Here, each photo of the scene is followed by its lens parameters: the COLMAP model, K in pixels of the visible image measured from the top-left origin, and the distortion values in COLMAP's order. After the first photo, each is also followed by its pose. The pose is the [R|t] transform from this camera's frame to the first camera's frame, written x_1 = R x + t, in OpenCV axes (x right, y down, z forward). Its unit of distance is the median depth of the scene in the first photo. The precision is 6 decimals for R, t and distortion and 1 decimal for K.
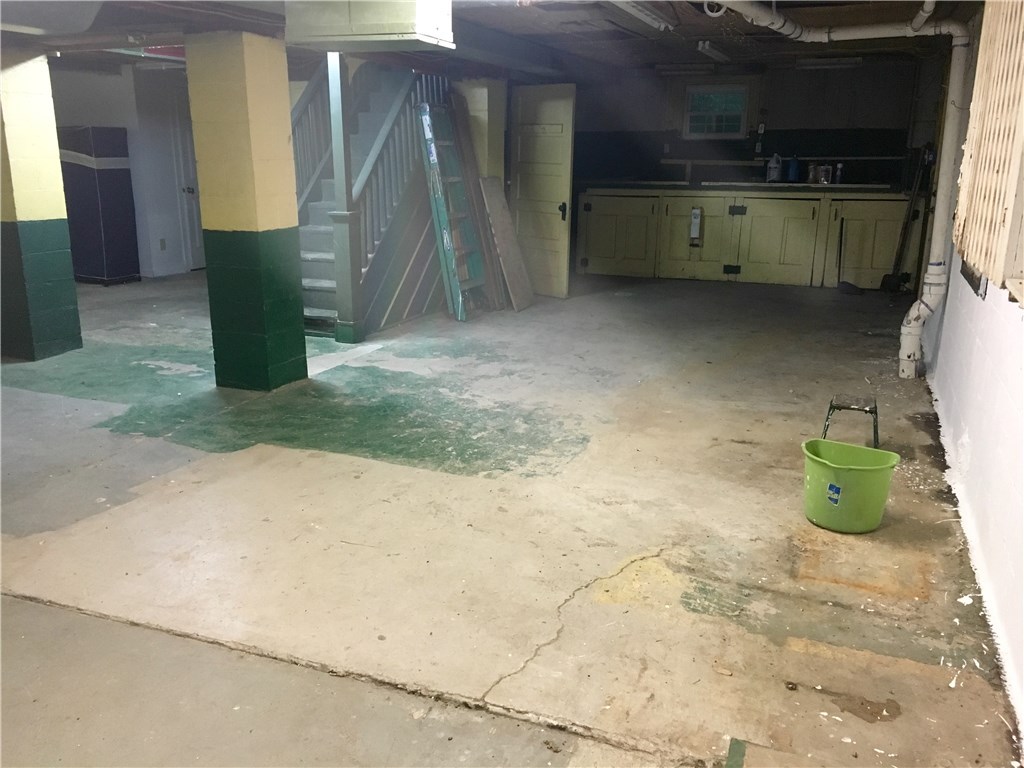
lens RADIAL K [[868.1, 0, 505.8], [0, 868.1, 388.2], [0, 0, 1]] dist [0.082799, -0.110102]
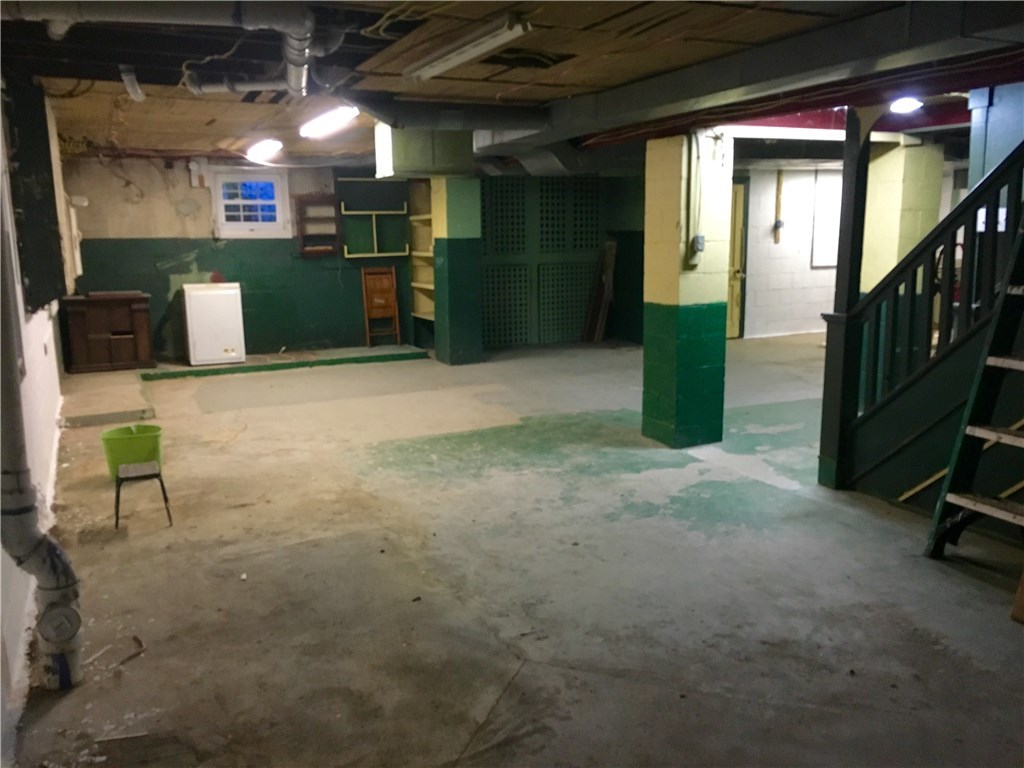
lens RADIAL K [[868.1, 0, 505.8], [0, 868.1, 388.2], [0, 0, 1]] dist [0.082799, -0.110102]
pose [[-0.684463, 0.133822, -0.716660, 0.703408], [-0.183754, 0.919606, 0.347216, -0.441086], [0.705510, 0.369346, -0.604846, 1.604257]]
